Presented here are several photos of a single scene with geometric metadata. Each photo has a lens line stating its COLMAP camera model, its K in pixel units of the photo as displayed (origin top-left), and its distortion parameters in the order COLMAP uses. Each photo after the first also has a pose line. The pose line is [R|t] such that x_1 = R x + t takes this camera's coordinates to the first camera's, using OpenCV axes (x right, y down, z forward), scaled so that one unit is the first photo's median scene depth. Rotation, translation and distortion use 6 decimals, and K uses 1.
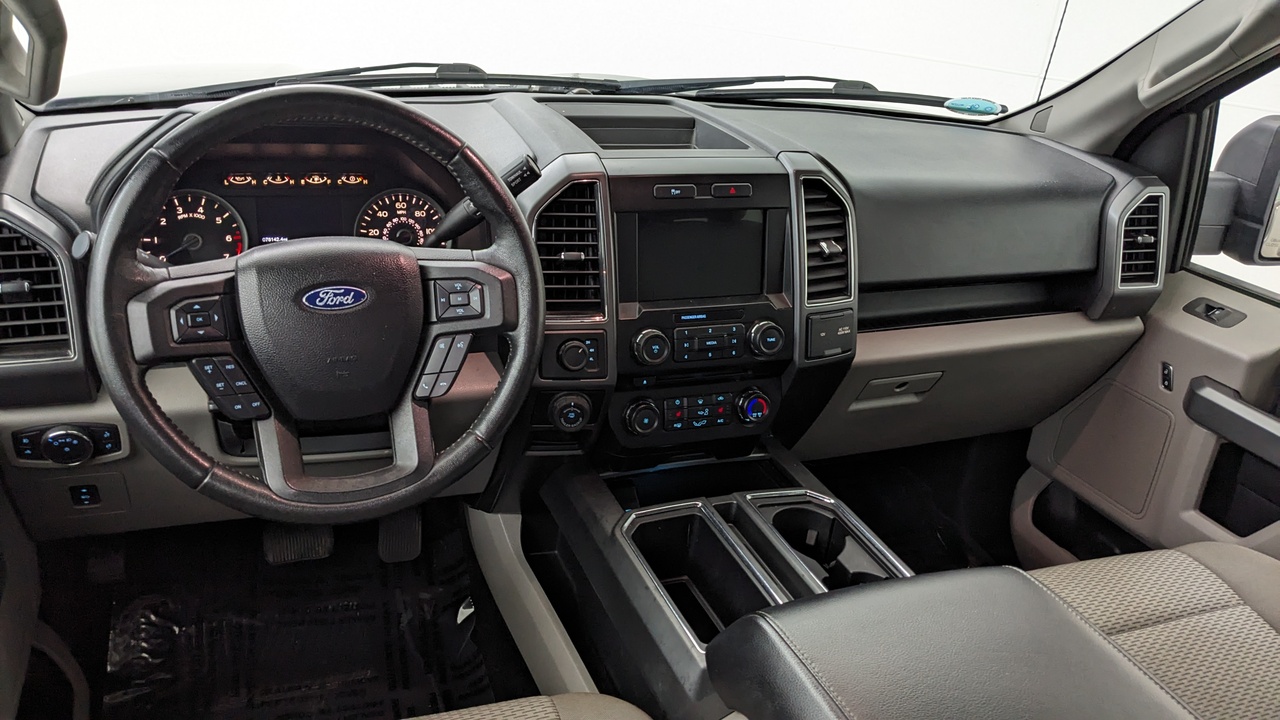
lens RADIAL K [[1028.3, 0, 643.3], [0, 1028.3, 379.1], [0, 0, 1]] dist [0.051396, -0.113514]
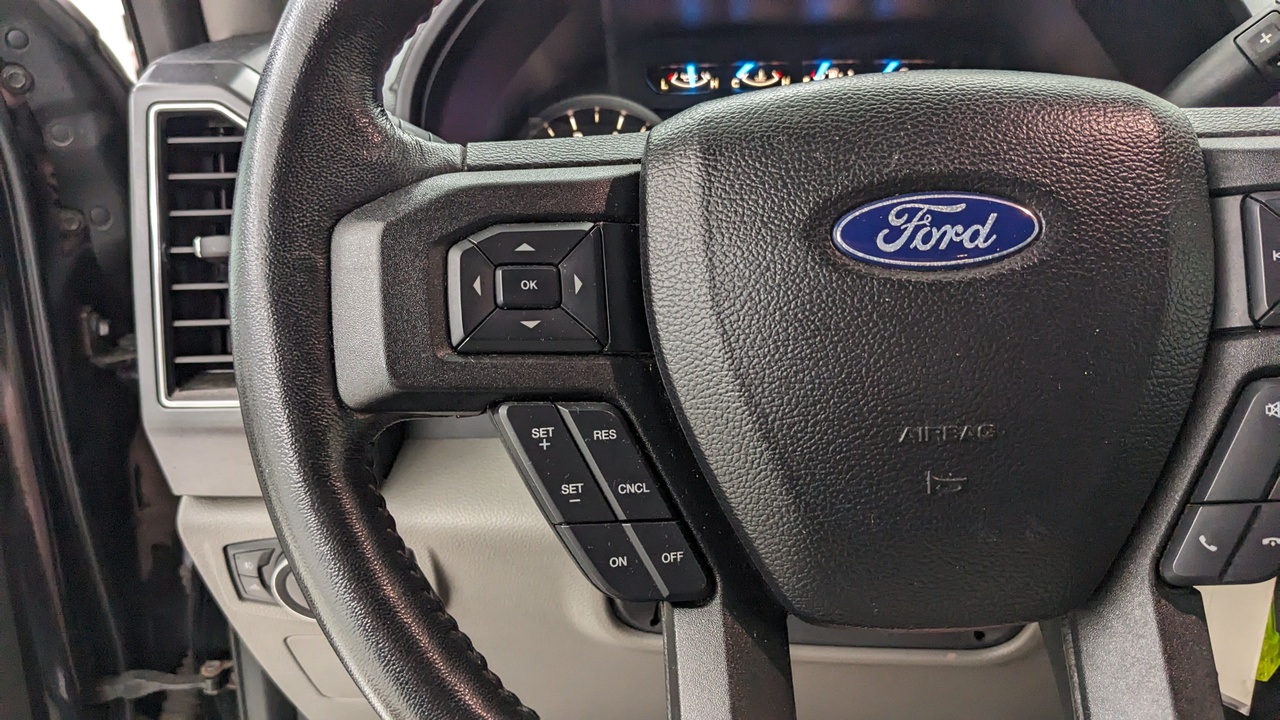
lens RADIAL K [[1028.3, 0, 617.7], [0, 1028.3, 361.9], [0, 0, 1]] dist [0.051396, -0.113514]
pose [[0.900539, 0.027562, -0.433900, -0.234031], [-0.073966, 0.993153, -0.090426, -0.005145], [0.428437, 0.113526, 0.896411, 0.647142]]
